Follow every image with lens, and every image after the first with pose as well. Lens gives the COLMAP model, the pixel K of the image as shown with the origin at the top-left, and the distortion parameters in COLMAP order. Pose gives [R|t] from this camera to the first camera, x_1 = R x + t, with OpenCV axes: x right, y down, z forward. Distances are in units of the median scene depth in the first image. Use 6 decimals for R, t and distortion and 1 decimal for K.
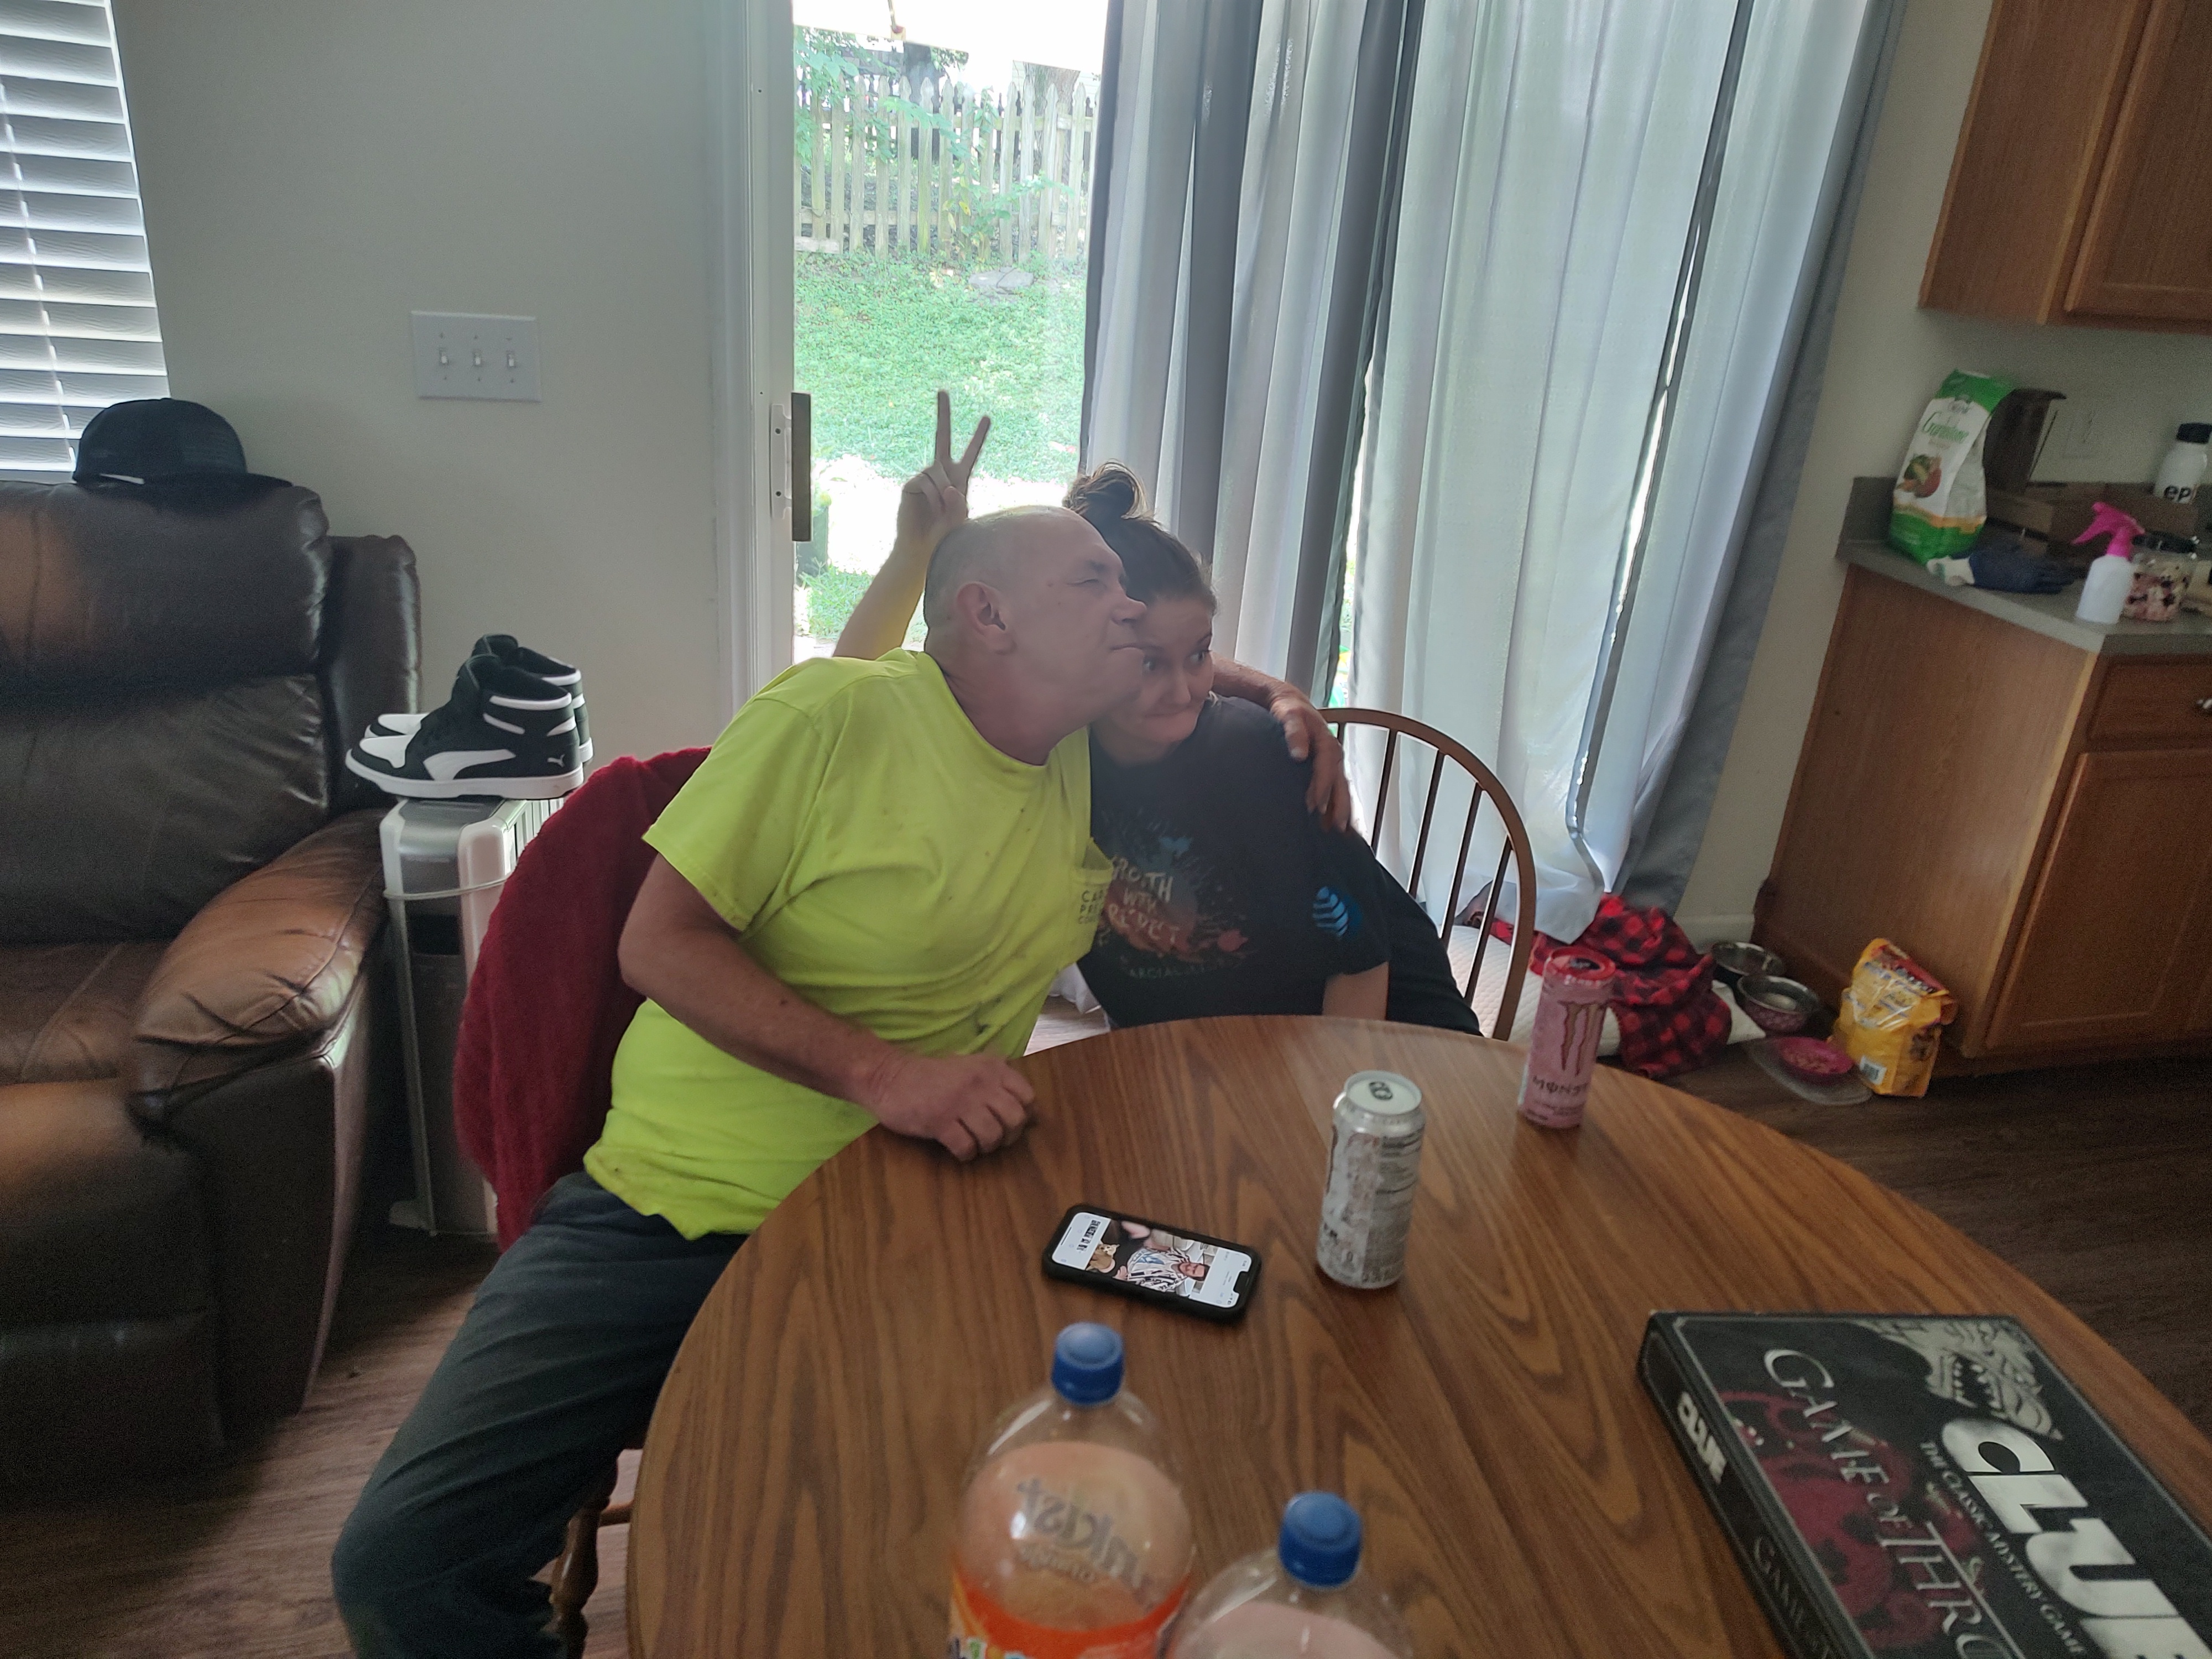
lens RADIAL K [[1613.1, 0, 1155.2], [0, 1613.1, 829.0], [0, 0, 1]] dist [0.006703, -0.009733]
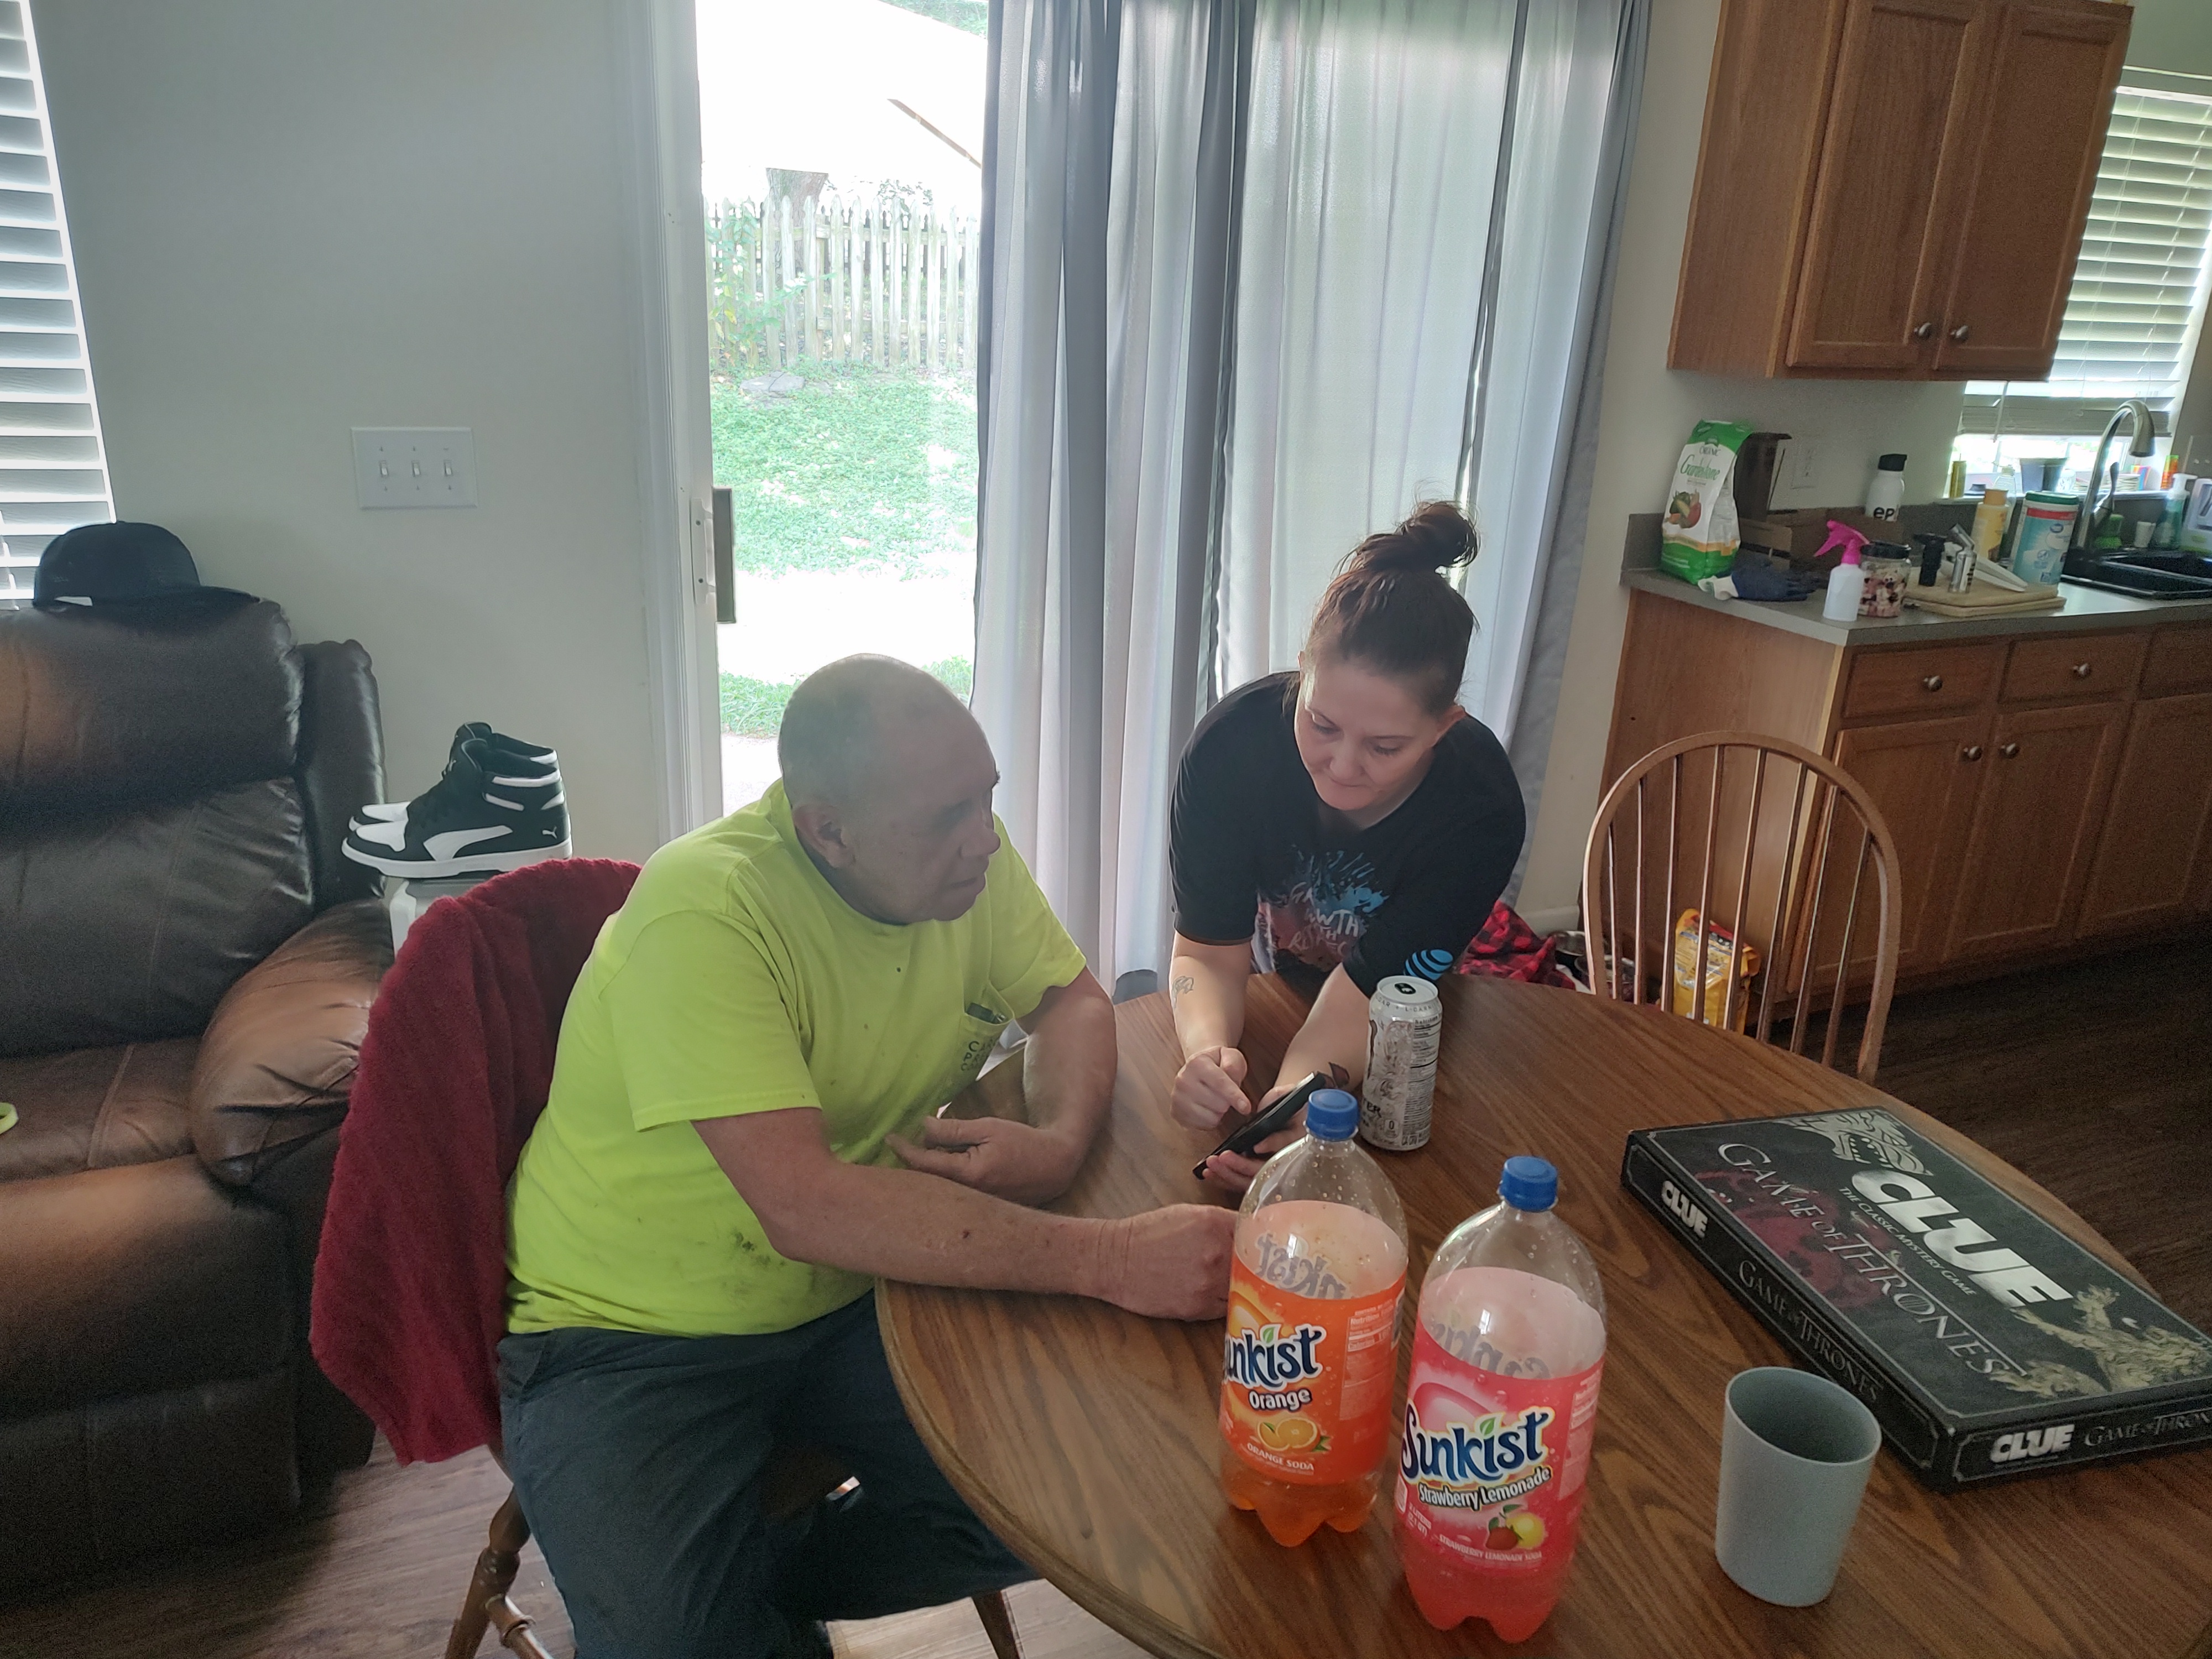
lens RADIAL K [[1545.2, 0, 1239.3], [0, 1545.2, 825.4], [0, 0, 1]] dist [0.053766, -0.127082]
pose [[0.982871, -0.088717, 0.161538, -0.081586], [0.095378, 0.994862, -0.033941, 0.029606], [-0.157697, 0.048767, 0.986283, -0.087932]]
